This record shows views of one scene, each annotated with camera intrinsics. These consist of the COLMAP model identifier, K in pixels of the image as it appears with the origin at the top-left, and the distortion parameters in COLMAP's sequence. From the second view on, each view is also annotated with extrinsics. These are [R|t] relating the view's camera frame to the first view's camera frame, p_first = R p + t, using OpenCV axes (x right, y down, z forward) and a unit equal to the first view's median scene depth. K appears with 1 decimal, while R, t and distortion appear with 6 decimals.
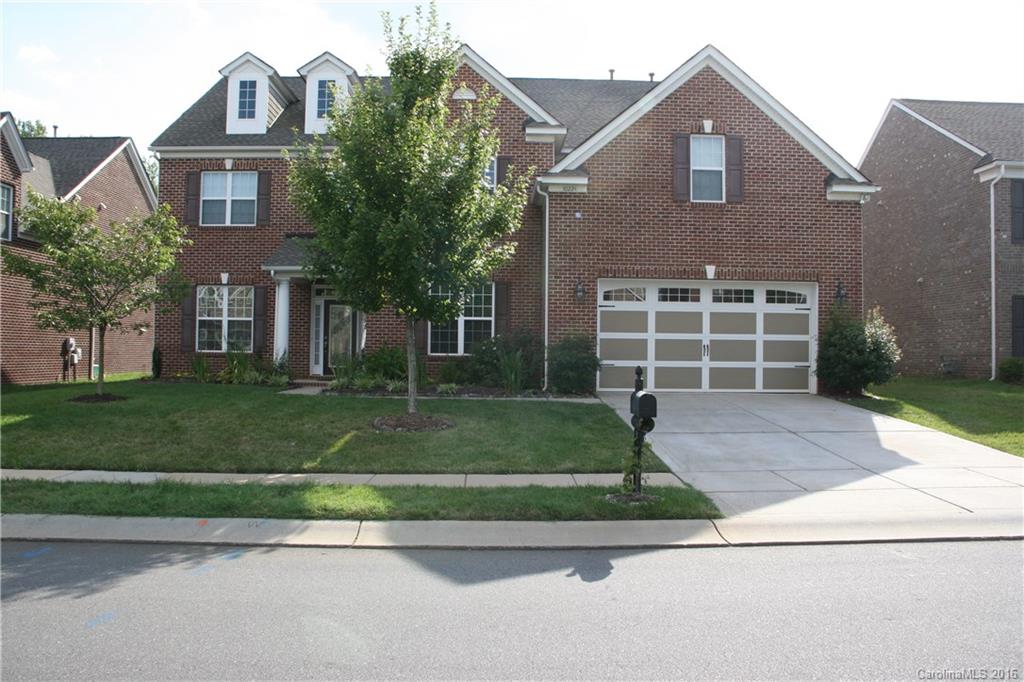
lens RADIAL K [[789.4, 0, 491.7], [0, 789.4, 341.2], [0, 0, 1]] dist [-0.161328, 0.113668]
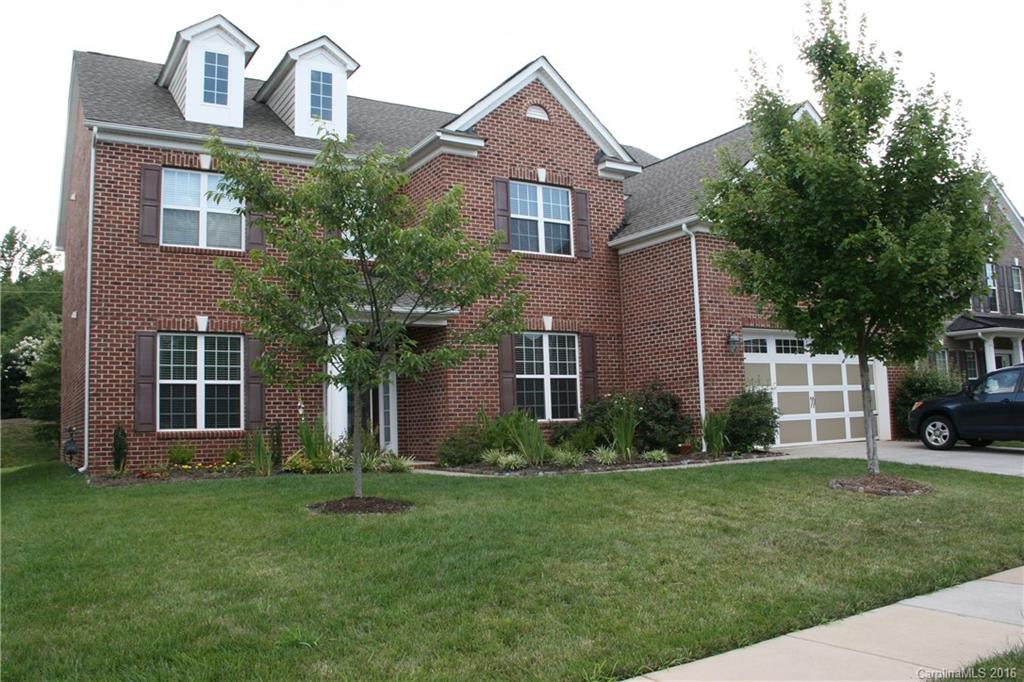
lens RADIAL K [[789.4, 0, 491.7], [0, 789.4, 341.2], [0, 0, 1]] dist [-0.161328, 0.113668]
pose [[0.871298, 0.008227, 0.490686, -0.562598], [0.034249, 0.996402, -0.077521, -0.003950], [-0.489558, 0.084350, 0.867881, 0.341722]]
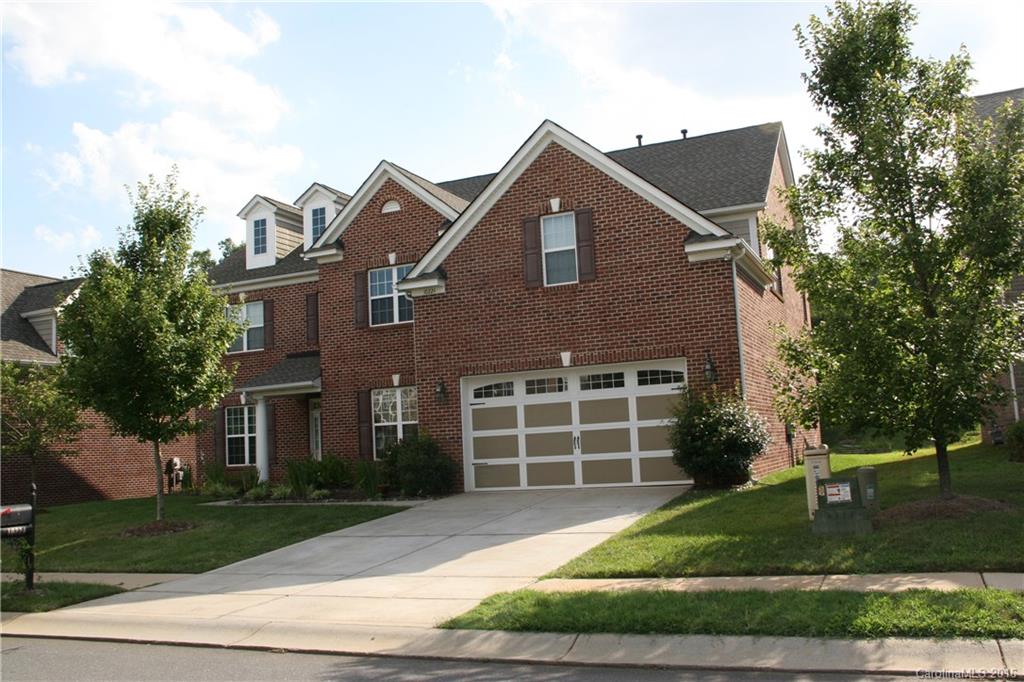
lens RADIAL K [[862.9, 0, 514.8], [0, 862.9, 354.2], [0, 0, 1]] dist [-0.112627, 0.003901]
pose [[0.917357, -0.100950, -0.385052, 0.610323], [0.066717, 0.992617, -0.101289, 0.005996], [0.392435, 0.067228, 0.917320, 0.026344]]
